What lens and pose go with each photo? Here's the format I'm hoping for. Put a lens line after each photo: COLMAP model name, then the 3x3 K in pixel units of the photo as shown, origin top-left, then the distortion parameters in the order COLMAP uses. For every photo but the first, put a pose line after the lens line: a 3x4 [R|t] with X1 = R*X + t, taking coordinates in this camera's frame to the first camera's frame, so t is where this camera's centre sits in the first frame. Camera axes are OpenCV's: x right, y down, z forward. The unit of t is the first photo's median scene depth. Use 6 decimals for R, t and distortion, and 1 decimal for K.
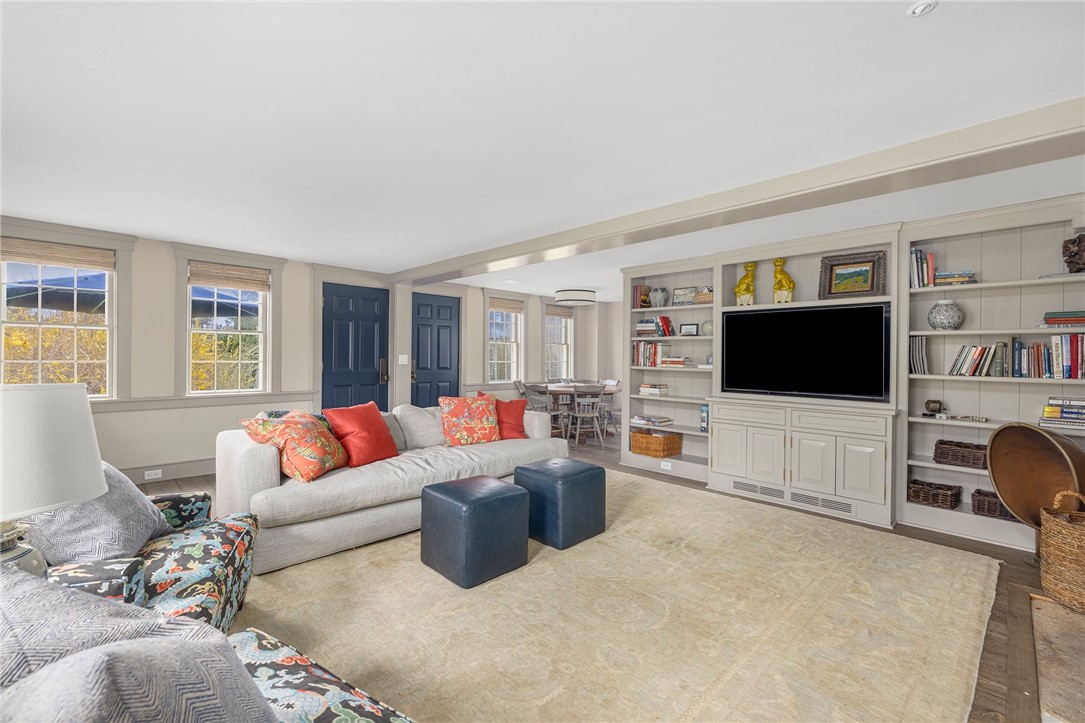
lens RADIAL K [[454.9, 0, 537.2], [0, 454.9, 358.9], [0, 0, 1]] dist [0.000115, -0.000339]
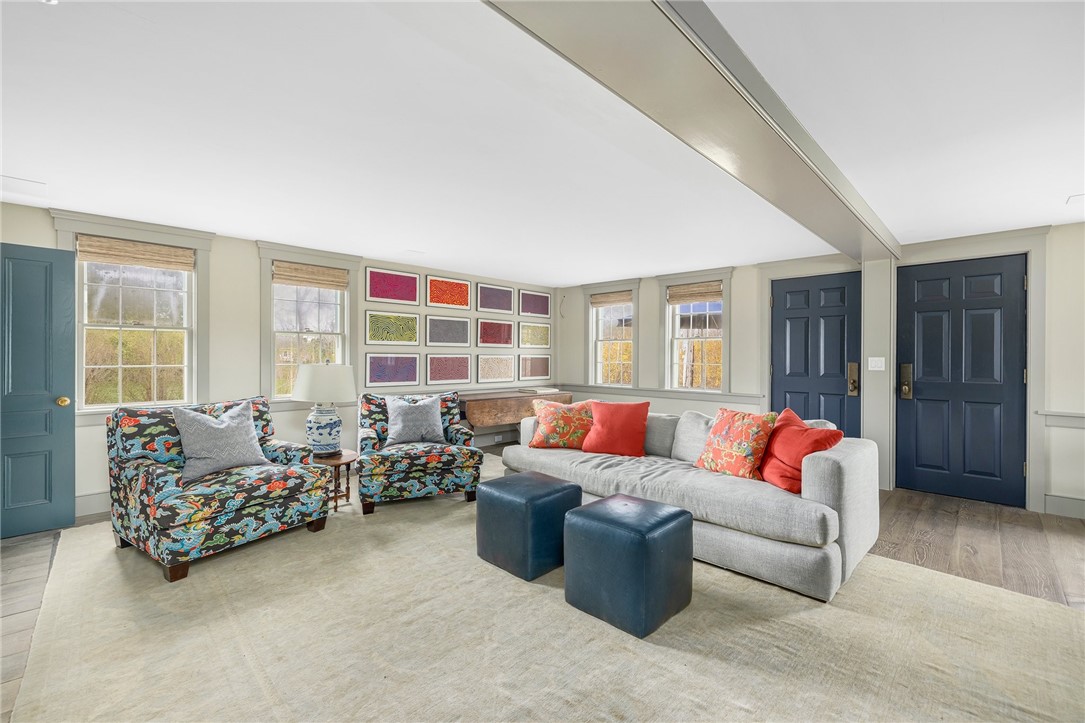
lens RADIAL K [[454.9, 0, 541.5], [0, 454.9, 355.5], [0, 0, 1]] dist [0.000115, -0.000339]
pose [[0.028202, -0.011764, -0.999533, 0.591431], [-0.008717, 0.999890, -0.012014, 0.002778], [0.999564, 0.009052, 0.028097, 0.652892]]
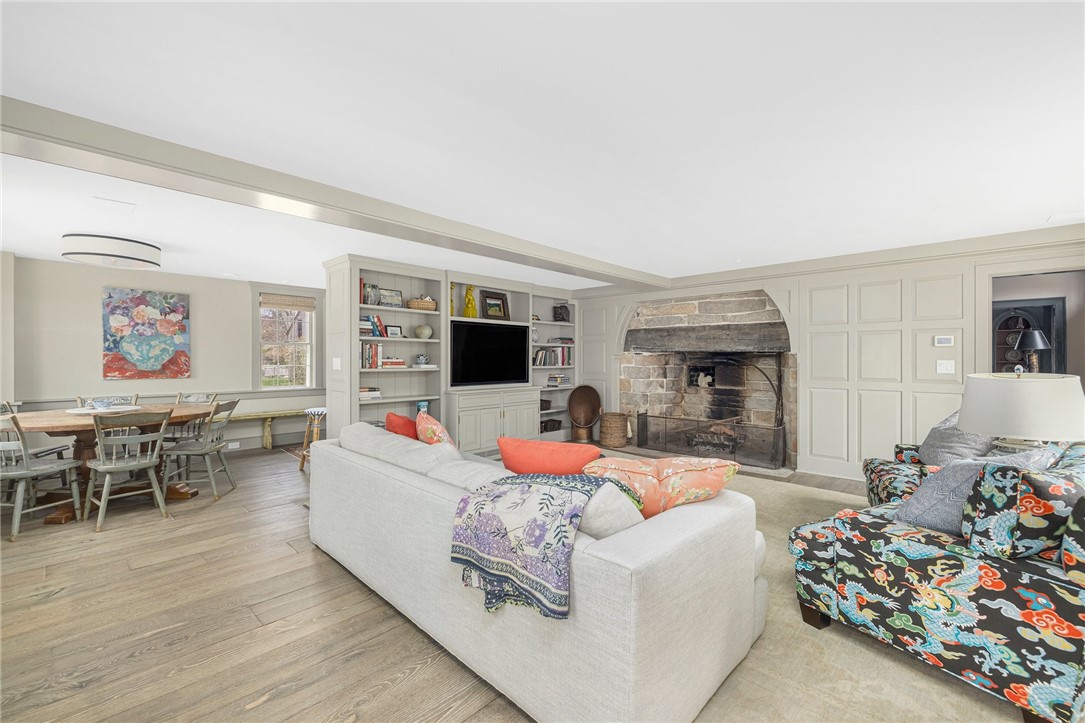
lens RADIAL K [[454.9, 0, 542.8], [0, 454.9, 357.3], [0, 0, 1]] dist [0.000115, -0.000339]
pose [[-0.050369, -0.009649, 0.998684, -0.854538], [0.004052, 0.999943, 0.009866, -0.017047], [-0.998722, 0.004543, -0.050327, 0.862927]]
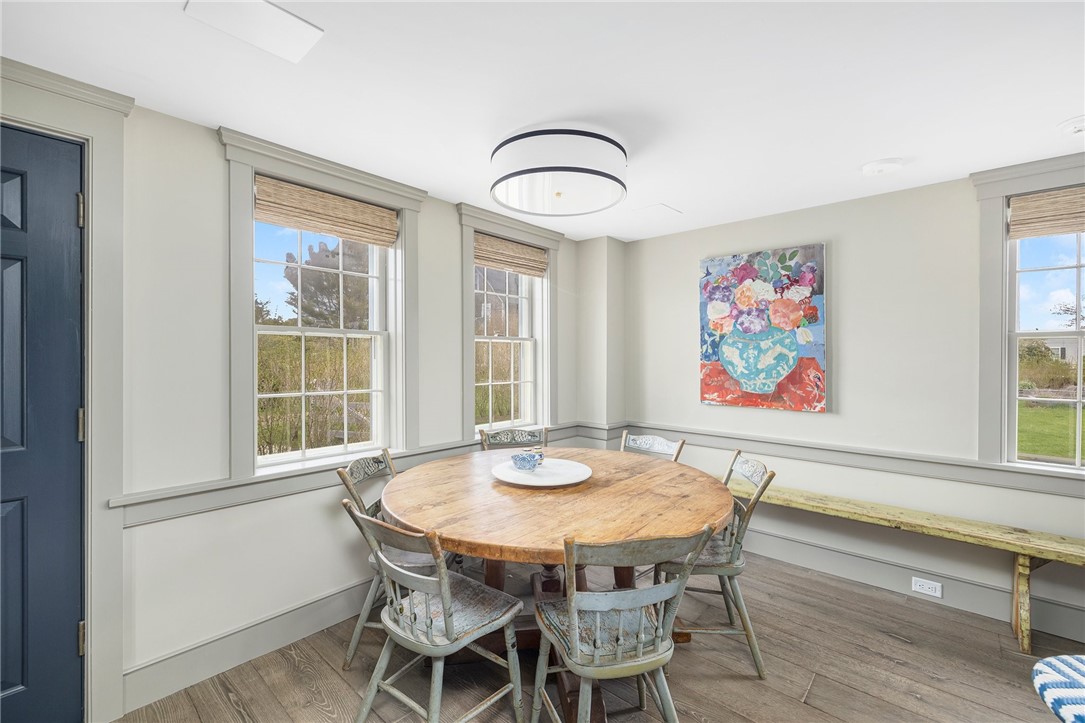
lens RADIAL K [[454.9, 0, 542.3], [0, 454.9, 358.6], [0, 0, 1]] dist [0.000115, -0.000339]
pose [[0.997010, -0.008648, 0.076793, 0.085507], [0.008632, 0.999963, 0.000532, -0.030466], [-0.076794, 0.000132, 0.997047, 1.212679]]
